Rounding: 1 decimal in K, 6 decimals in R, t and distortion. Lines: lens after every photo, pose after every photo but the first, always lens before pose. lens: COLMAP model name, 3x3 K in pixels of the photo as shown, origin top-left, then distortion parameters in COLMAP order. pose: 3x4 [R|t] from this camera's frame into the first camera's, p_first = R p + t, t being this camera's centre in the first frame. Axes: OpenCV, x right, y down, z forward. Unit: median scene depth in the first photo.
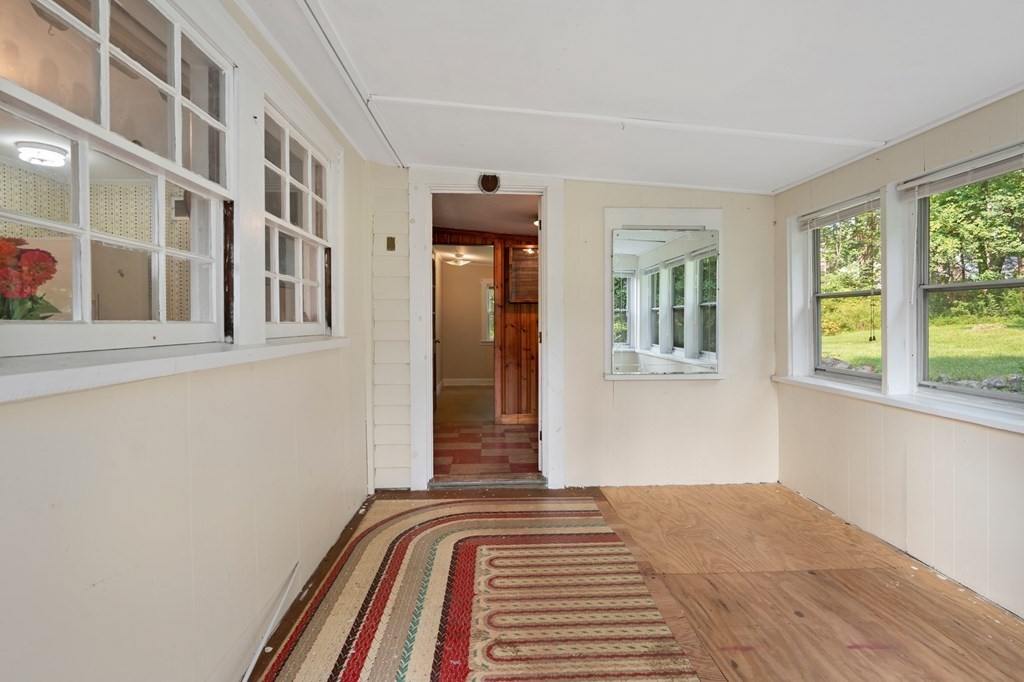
lens RADIAL K [[499.3, 0, 520.6], [0, 499.3, 318.5], [0, 0, 1]] dist [-0.000514, 0.000102]
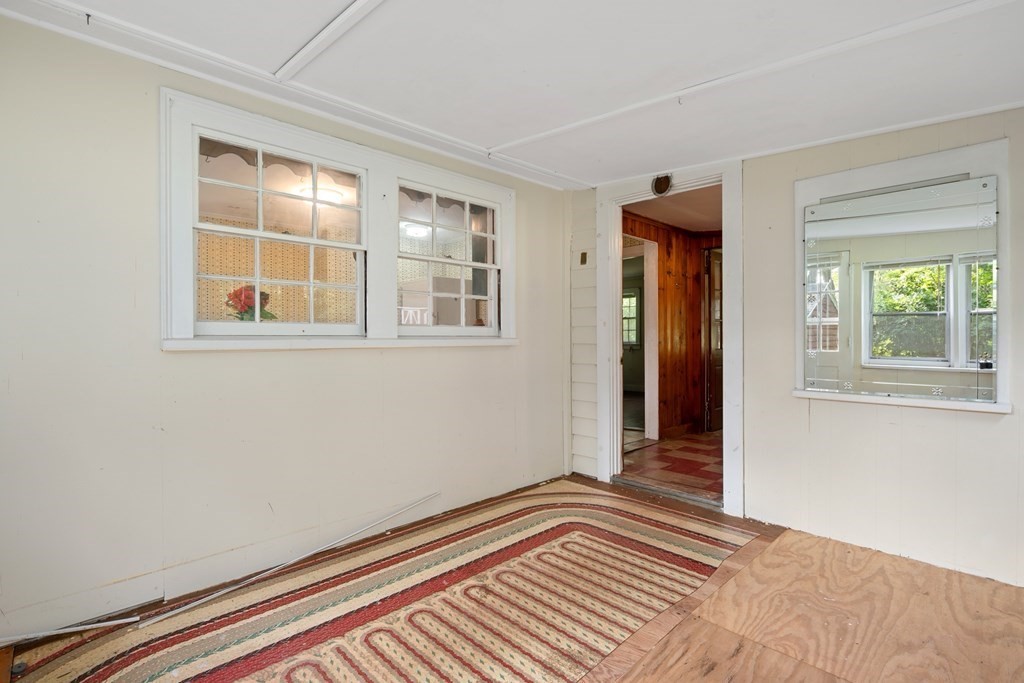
lens RADIAL K [[491.6, 0, 512.8], [0, 491.6, 333.2], [0, 0, 1]] dist [-0.002421, -0.000058]
pose [[0.660385, -0.002743, -0.750922, 0.636678], [0.003324, 0.999994, -0.000730, 0.027008], [0.750919, -0.002014, 0.660391, 0.193267]]
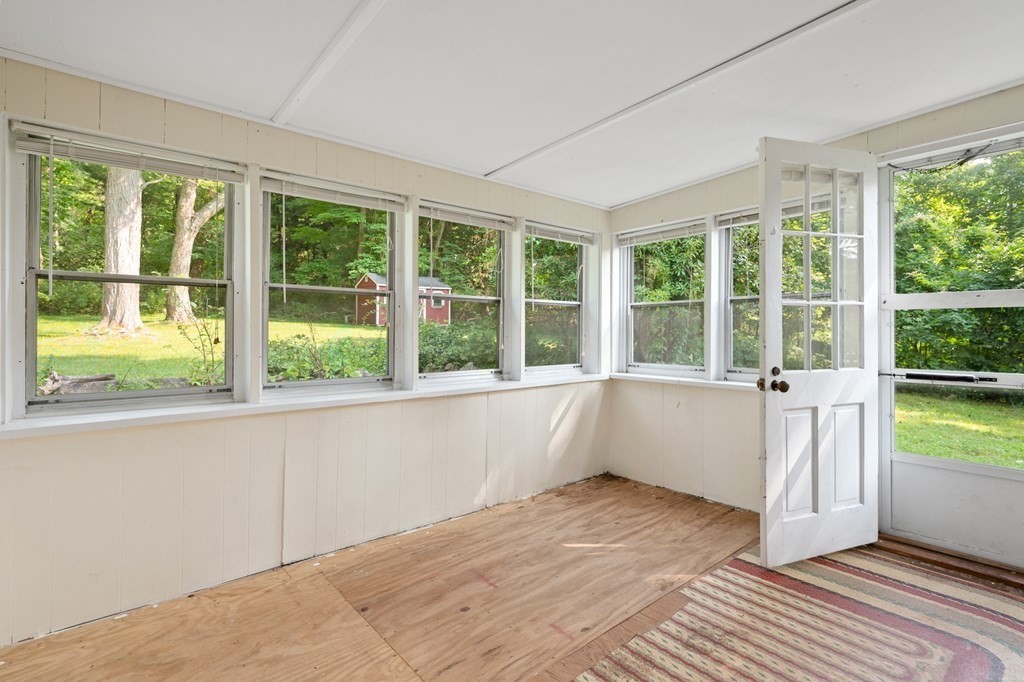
lens RADIAL K [[491.6, 0, 512.8], [0, 491.6, 332.7], [0, 0, 1]] dist [-0.002421, -0.000058]
pose [[-0.597816, -0.001922, 0.801631, -0.225607], [-0.002195, 0.999997, 0.000761, 0.027478], [-0.801631, -0.001304, -0.597818, 1.179983]]
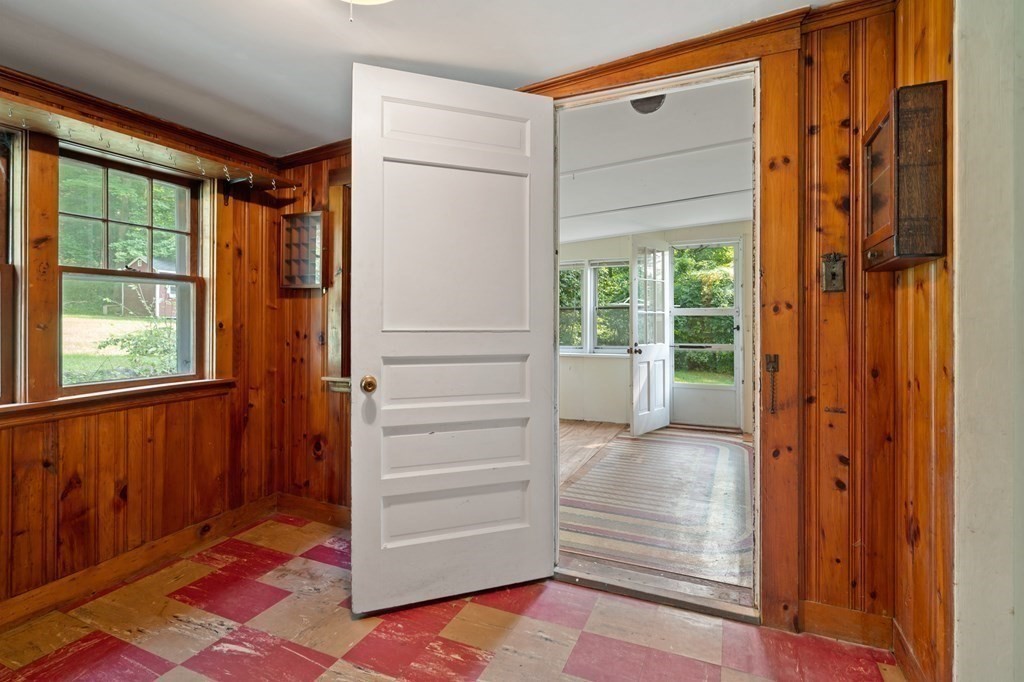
lens RADIAL K [[507.4, 0, 514.3], [0, 507.4, 331.2], [0, 0, 1]] dist [0.000743, 0.000043]
pose [[-0.891004, -0.007575, 0.453933, -0.263425], [-0.004870, 0.999963, 0.007127, 0.034548], [-0.453970, 0.004140, -0.891008, 2.210798]]
